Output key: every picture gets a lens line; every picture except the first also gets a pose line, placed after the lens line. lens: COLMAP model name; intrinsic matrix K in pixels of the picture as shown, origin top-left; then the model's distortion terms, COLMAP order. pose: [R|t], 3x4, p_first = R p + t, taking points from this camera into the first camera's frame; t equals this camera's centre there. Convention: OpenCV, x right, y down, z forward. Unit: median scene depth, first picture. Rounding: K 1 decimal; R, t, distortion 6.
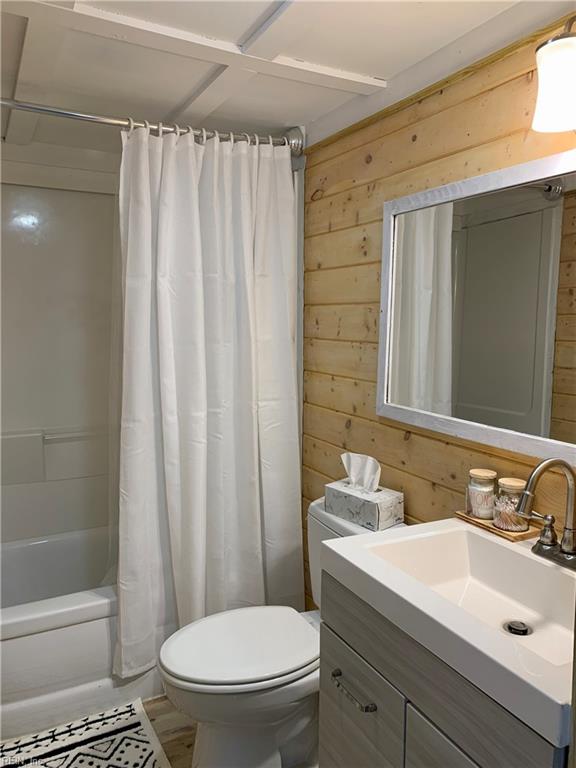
lens RADIAL K [[582.9, 0, 288.0], [0, 582.9, 384.0], [0, 0, 1]] dist [0.138839, -0.283002]
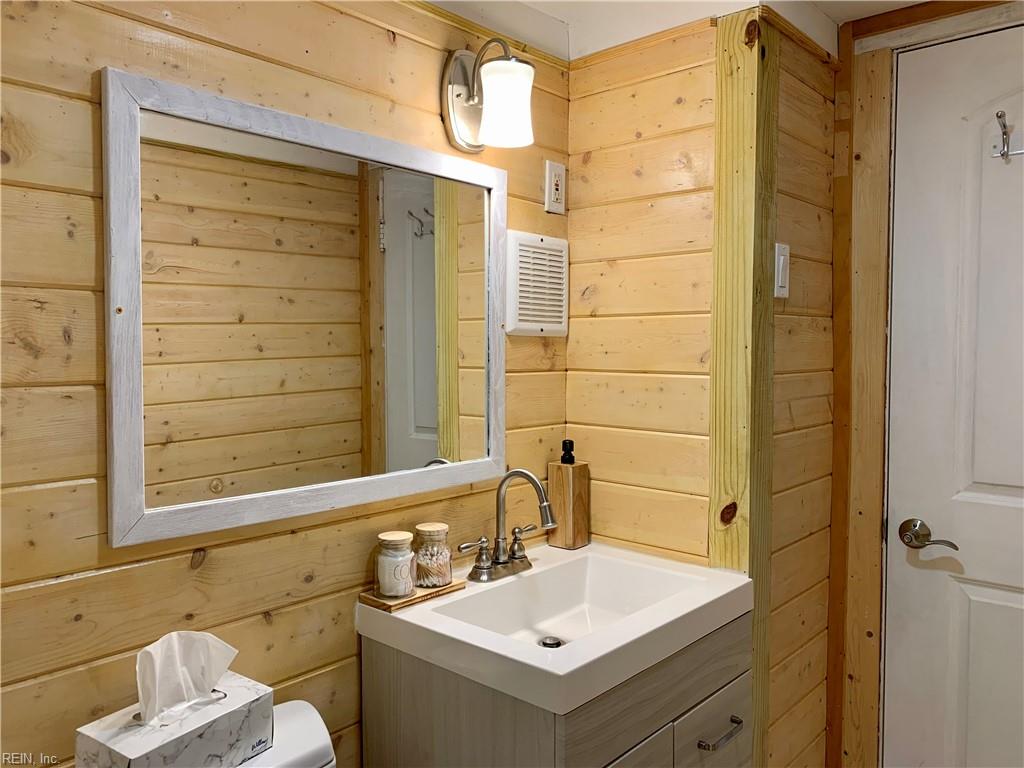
lens RADIAL K [[781.2, 0, 517.1], [0, 781.2, 386.9], [0, 0, 1]] dist [0.064789, -0.072421]
pose [[-0.368867, -0.057354, 0.927711, -0.468701], [0.099496, 0.989923, 0.100761, -0.089372], [-0.924141, 0.129471, -0.359444, 0.872522]]
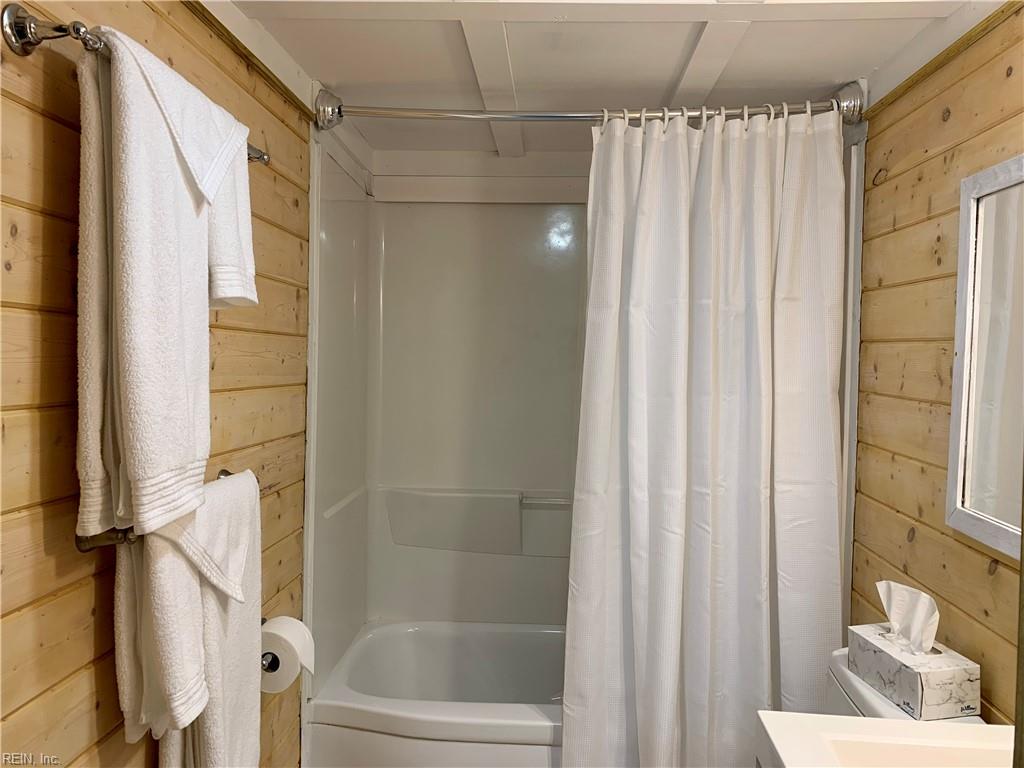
lens RADIAL K [[781.2, 0, 517.1], [0, 781.2, 386.9], [0, 0, 1]] dist [0.064789, -0.072421]
pose [[0.860923, 0.033070, -0.507660, 0.170708], [-0.069570, 0.996163, -0.053090, -0.013754], [0.503956, 0.081024, 0.859921, 0.063482]]
